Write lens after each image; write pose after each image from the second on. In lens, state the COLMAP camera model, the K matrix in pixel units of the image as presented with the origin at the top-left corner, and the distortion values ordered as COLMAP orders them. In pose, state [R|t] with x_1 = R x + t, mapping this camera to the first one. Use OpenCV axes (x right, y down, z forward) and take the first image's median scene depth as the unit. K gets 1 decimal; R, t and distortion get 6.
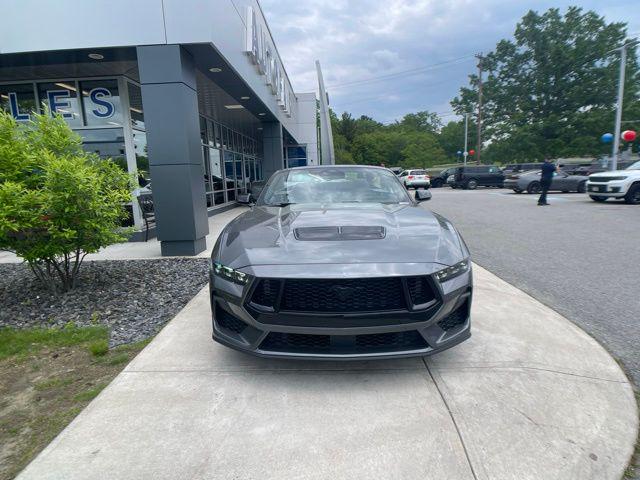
lens RADIAL K [[377.7, 0, 314.7], [0, 377.7, 240.9], [0, 0, 1]] dist [-0.006186, -0.001124]
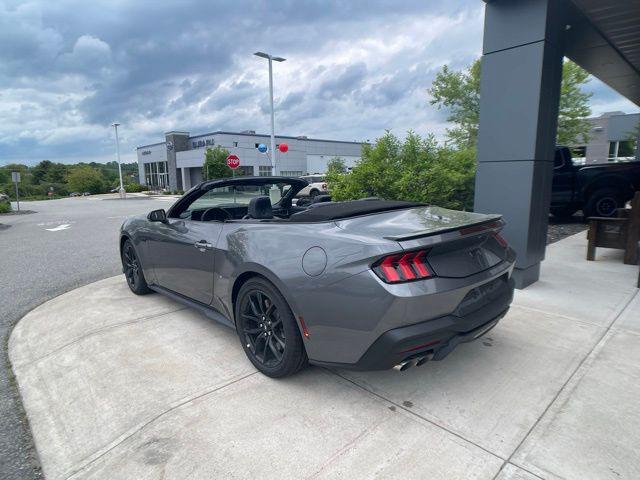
lens RADIAL K [[378.5, 0, 322.6], [0, 378.5, 237.6], [0, 0, 1]] dist [-0.000021, -0.009404]
pose [[-0.703927, 0.159409, -0.692153, 0.181972], [-0.082392, 0.949584, 0.302492, -0.107134], [0.705478, 0.269960, -0.655304, 0.534074]]
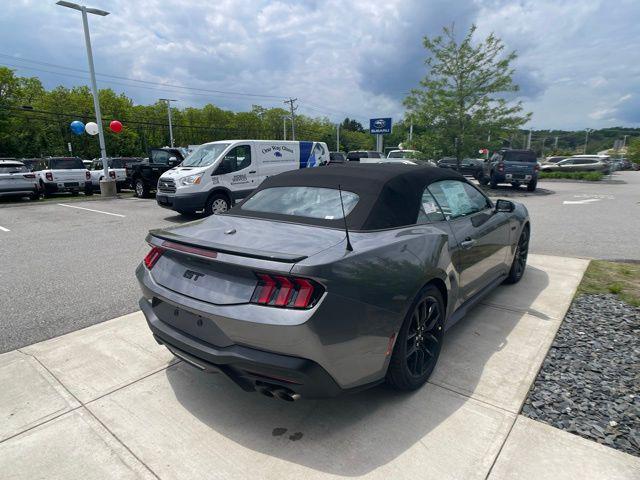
lens RADIAL K [[399.8, 0, 316.6], [0, 399.8, 238.7], [0, 0, 1]] dist [-0.008597, 0.000013]
pose [[-0.787203, -0.090373, 0.610037, -0.118115], [0.145069, 0.934309, 0.325611, -0.113769], [-0.599389, 0.344819, -0.722380, 0.554810]]
